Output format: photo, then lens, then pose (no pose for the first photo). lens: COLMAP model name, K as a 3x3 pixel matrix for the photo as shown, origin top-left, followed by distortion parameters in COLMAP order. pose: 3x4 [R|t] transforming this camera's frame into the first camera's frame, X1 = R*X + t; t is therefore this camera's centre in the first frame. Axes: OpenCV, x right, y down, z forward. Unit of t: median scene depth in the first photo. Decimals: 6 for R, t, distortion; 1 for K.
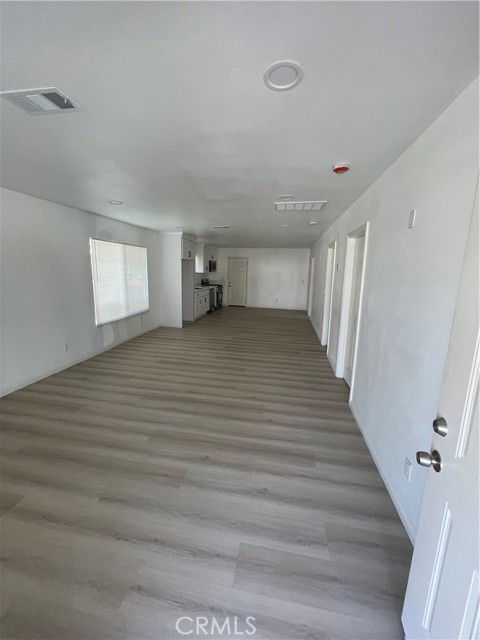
lens RADIAL K [[259.3, 0, 238.0], [0, 259.3, 315.3], [0, 0, 1]] dist [0.000142, 0.001115]
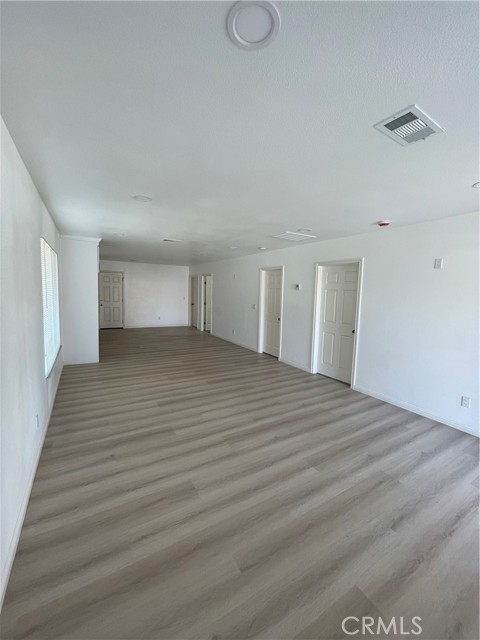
lens RADIAL K [[259.3, 0, 238.0], [0, 259.3, 315.3], [0, 0, 1]] dist [0.000142, 0.001115]
pose [[0.745901, -0.062257, 0.663141, -0.754440], [0.101136, 0.994664, -0.020378, -0.058745], [-0.658334, 0.082267, 0.748217, 0.287353]]
